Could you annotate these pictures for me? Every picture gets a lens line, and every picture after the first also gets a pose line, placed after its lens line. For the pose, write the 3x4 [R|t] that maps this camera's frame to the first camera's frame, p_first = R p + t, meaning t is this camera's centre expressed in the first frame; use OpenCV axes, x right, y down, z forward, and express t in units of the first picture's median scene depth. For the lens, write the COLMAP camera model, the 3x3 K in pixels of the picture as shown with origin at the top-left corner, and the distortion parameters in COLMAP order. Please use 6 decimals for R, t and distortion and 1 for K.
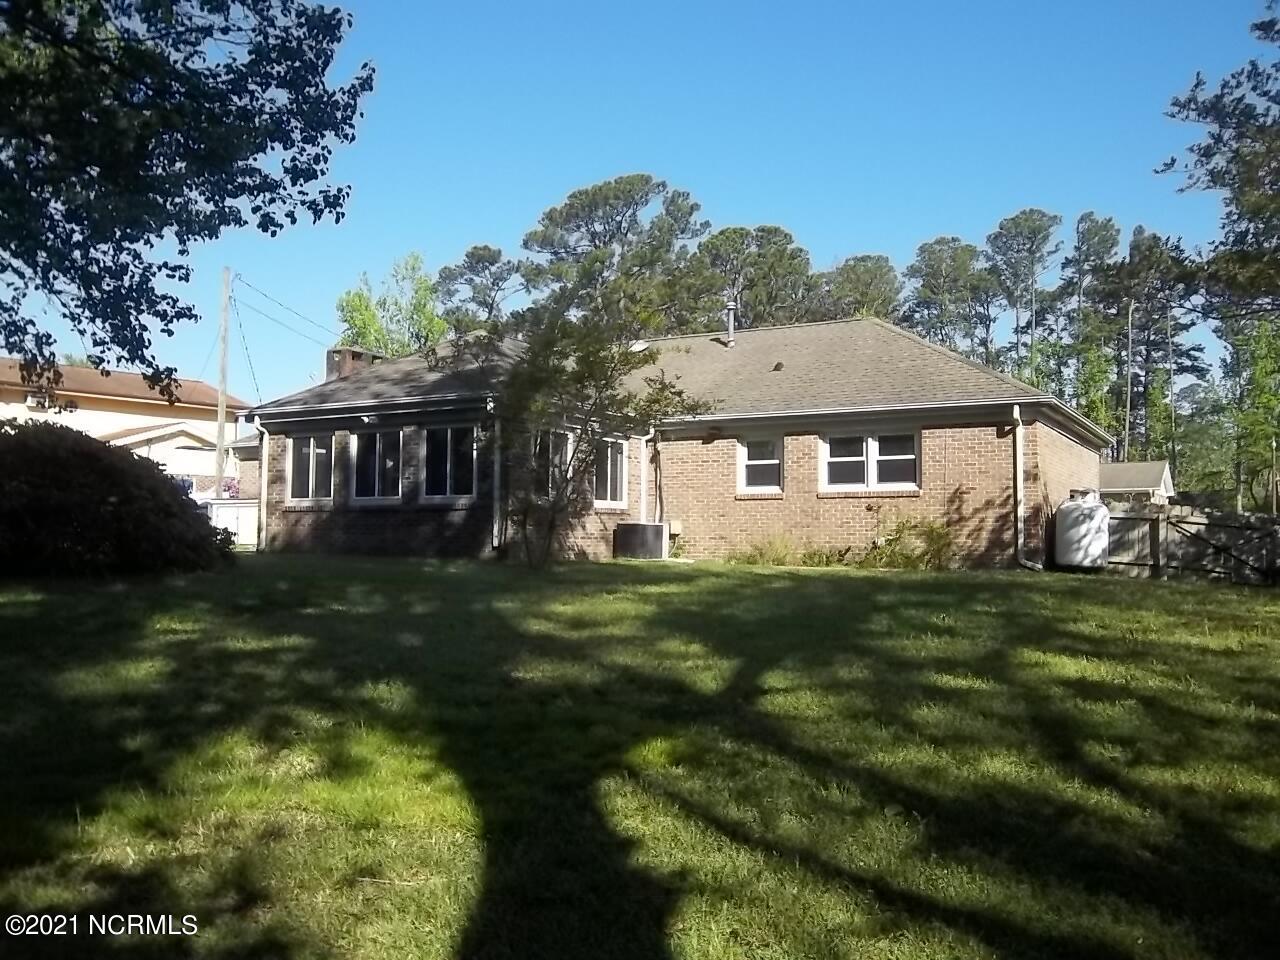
lens RADIAL K [[1088.4, 0, 642.5], [0, 1088.4, 477.9], [0, 0, 1]] dist [-0.009434, 0.041762]
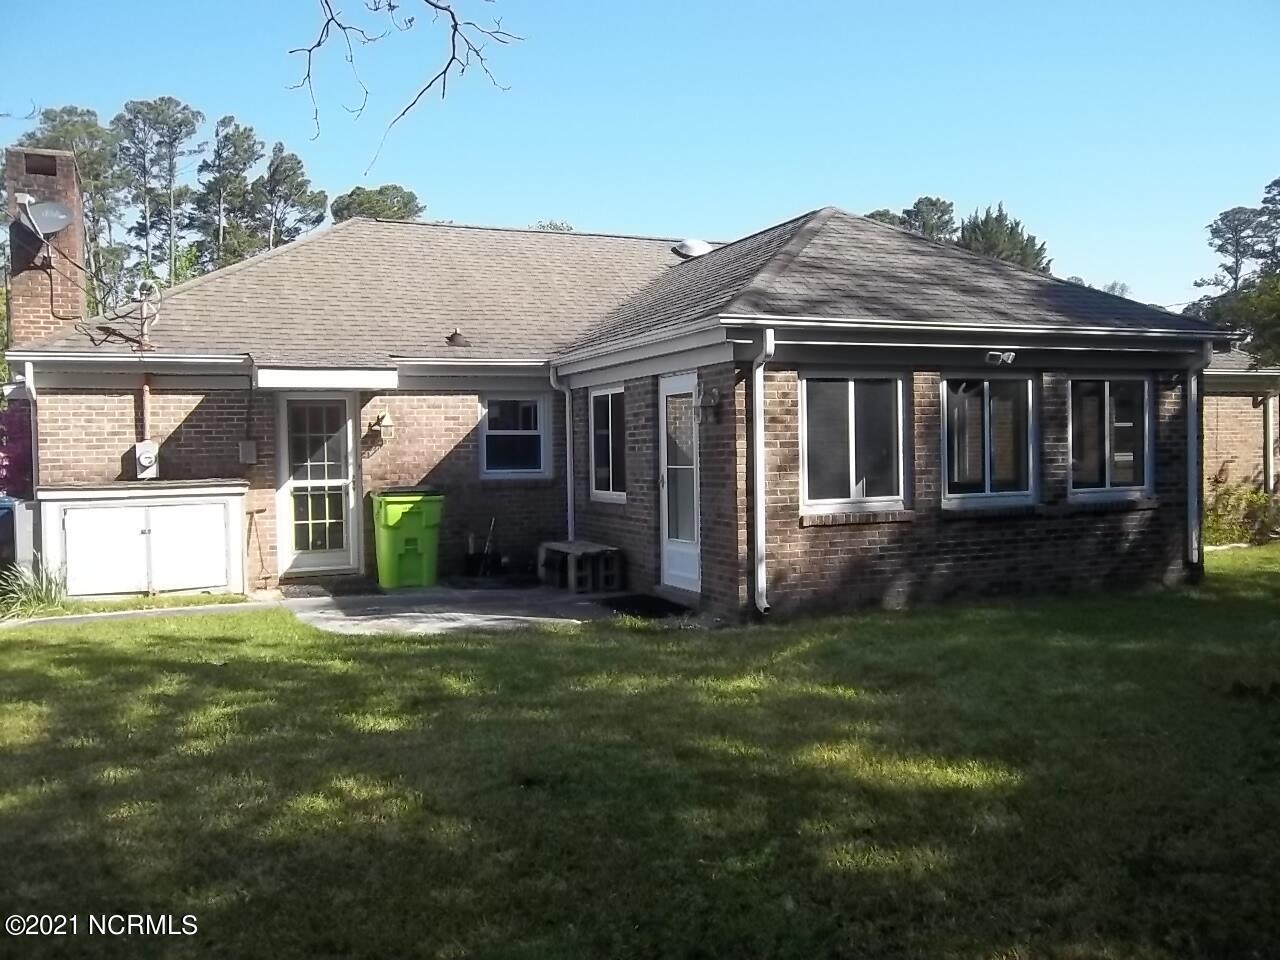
lens RADIAL K [[1088.4, 0, 642.5], [0, 1088.4, 477.9], [0, 0, 1]] dist [-0.009434, 0.041762]
pose [[0.605821, -0.037409, 0.794721, -0.133678], [-0.024534, 0.997540, 0.065659, -0.003896], [-0.795223, -0.059275, 0.603413, 0.134332]]
